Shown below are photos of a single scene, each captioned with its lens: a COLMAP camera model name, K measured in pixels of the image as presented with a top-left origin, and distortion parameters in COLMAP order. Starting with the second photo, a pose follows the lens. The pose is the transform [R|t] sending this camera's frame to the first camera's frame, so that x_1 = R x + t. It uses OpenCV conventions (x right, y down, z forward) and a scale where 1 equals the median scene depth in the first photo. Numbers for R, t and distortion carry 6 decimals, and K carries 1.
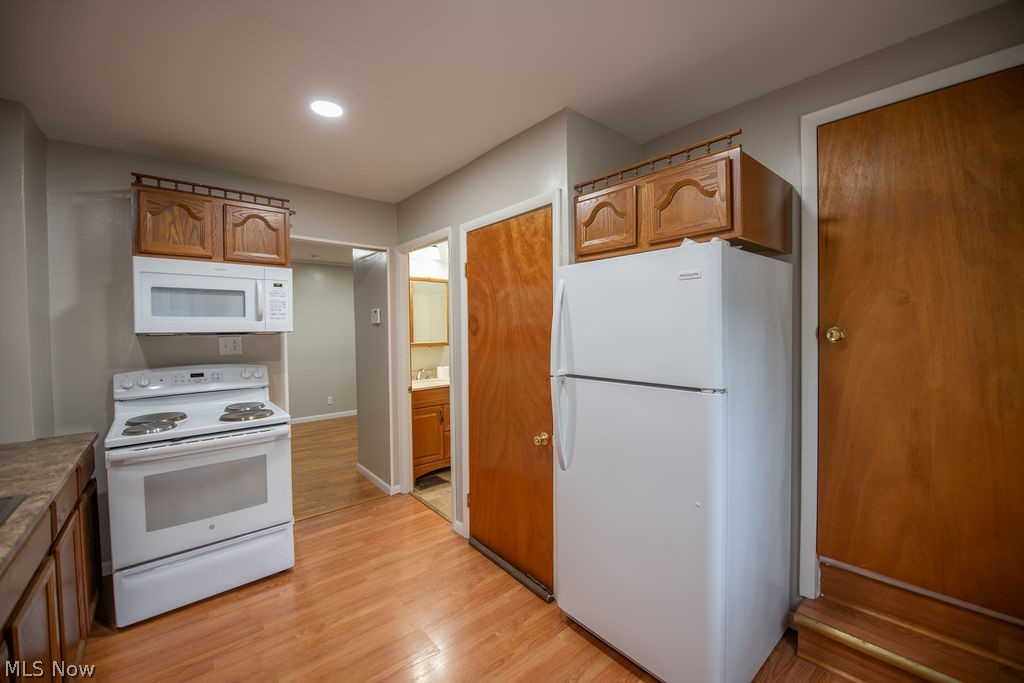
lens RADIAL K [[404.7, 0, 506.5], [0, 404.7, 342.1], [0, 0, 1]] dist [-0.017145, -0.000413]
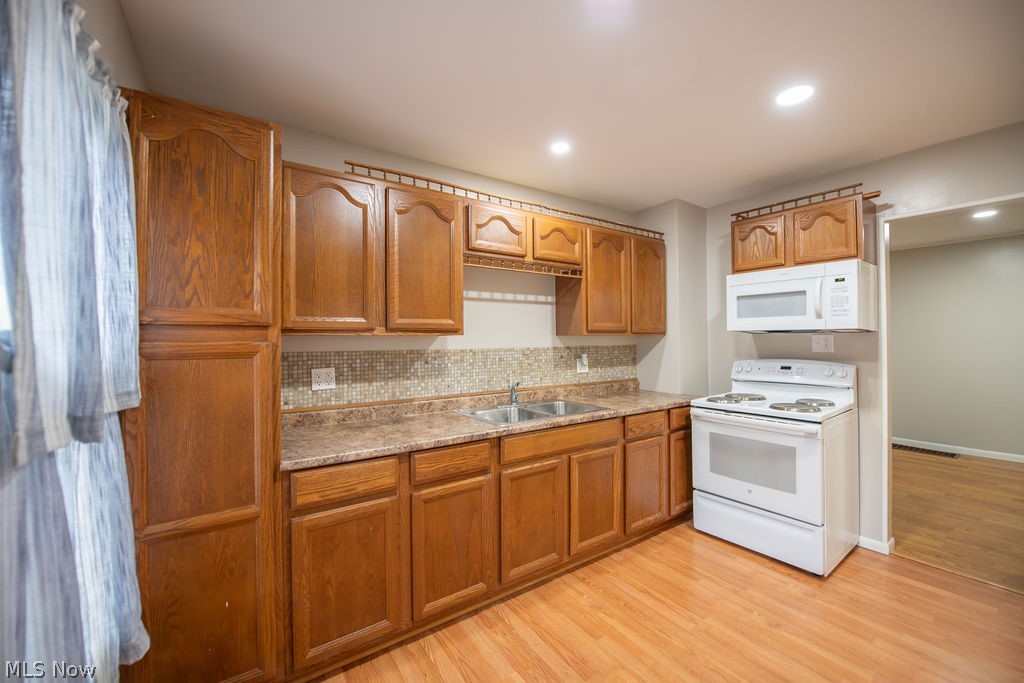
lens RADIAL K [[404.7, 0, 509.9], [0, 404.7, 339.0], [0, 0, 1]] dist [-0.017145, -0.000413]
pose [[-0.086601, 0.012923, -0.996159, 0.486495], [-0.023398, 0.999614, 0.015002, 0.002008], [0.995968, 0.024608, -0.086265, 0.344625]]
